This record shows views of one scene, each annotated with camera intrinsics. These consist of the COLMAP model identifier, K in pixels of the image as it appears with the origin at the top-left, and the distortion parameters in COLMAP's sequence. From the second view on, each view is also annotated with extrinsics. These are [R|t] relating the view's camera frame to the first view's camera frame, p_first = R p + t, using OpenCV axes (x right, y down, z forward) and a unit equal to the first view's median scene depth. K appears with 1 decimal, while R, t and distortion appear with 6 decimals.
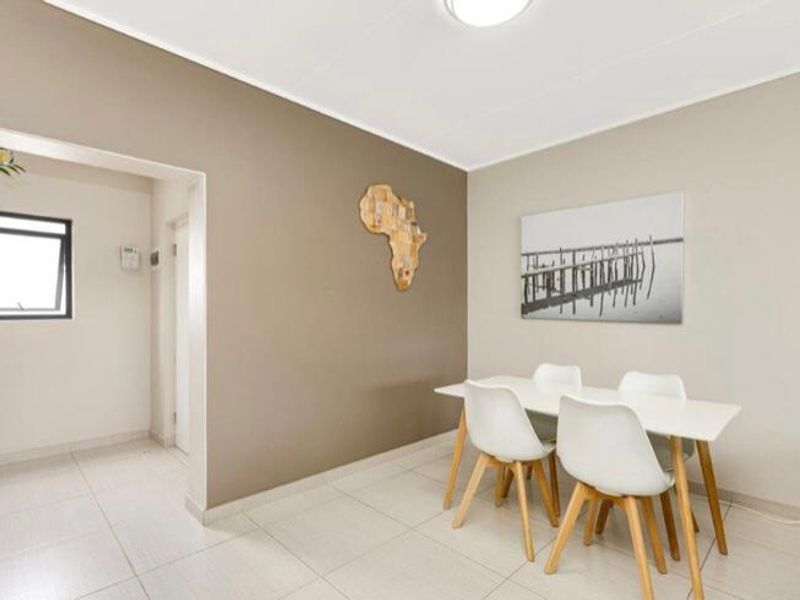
lens RADIAL K [[404.8, 0, 400.4], [0, 404.8, 305.1], [0, 0, 1]] dist [0.008576, -0.003002]
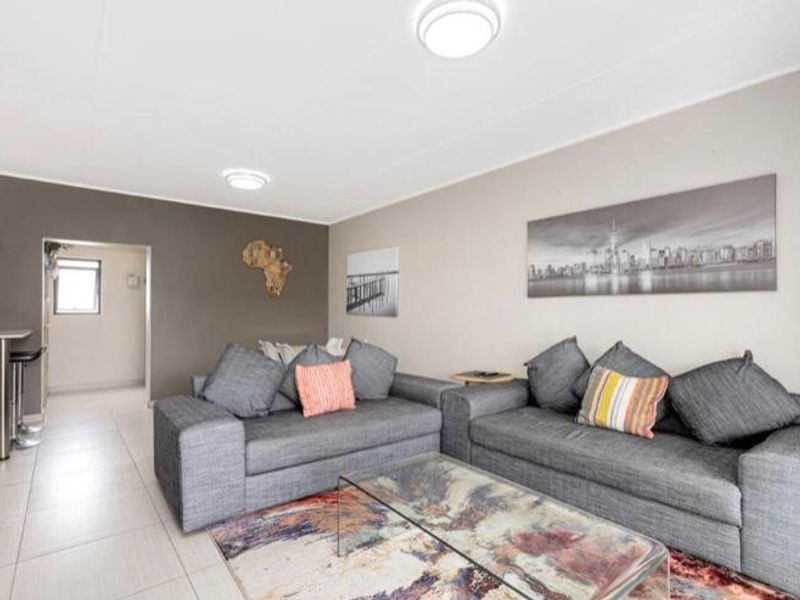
lens RADIAL K [[404.8, 0, 396.9], [0, 404.8, 307.8], [0, 0, 1]] dist [0.008576, -0.003002]
pose [[0.995791, -0.003873, -0.091572, 0.738449], [0.004353, 0.999978, 0.005042, -0.001905], [0.091550, -0.005419, 0.995786, -0.755670]]
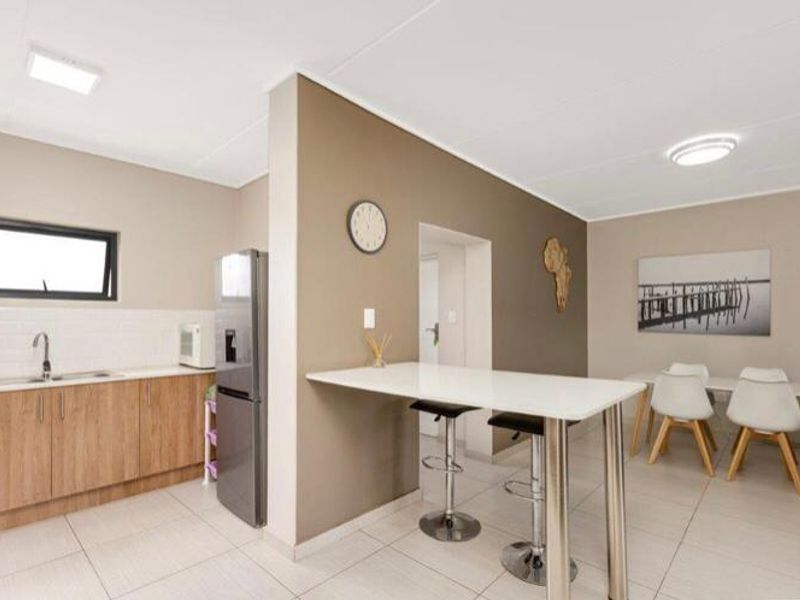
lens RADIAL K [[404.8, 0, 395.9], [0, 404.8, 313.0], [0, 0, 1]] dist [0.008576, -0.003002]
pose [[0.999332, -0.000028, 0.036548, -0.647661], [0.000114, 0.999997, -0.002341, -0.031756], [-0.036548, 0.002344, 0.999329, -0.399864]]
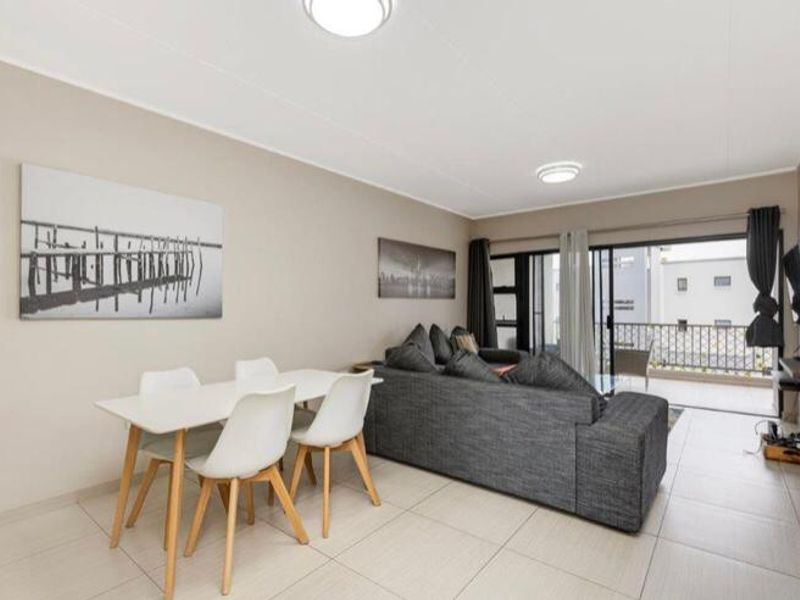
lens RADIAL K [[404.8, 0, 395.6], [0, 404.8, 299.9], [0, 0, 1]] dist [0.008576, -0.003002]
pose [[-0.115368, 0.011614, 0.993255, -0.456570], [-0.008007, 0.999888, -0.012622, 0.004468], [-0.993291, -0.009409, -0.115263, 0.537015]]
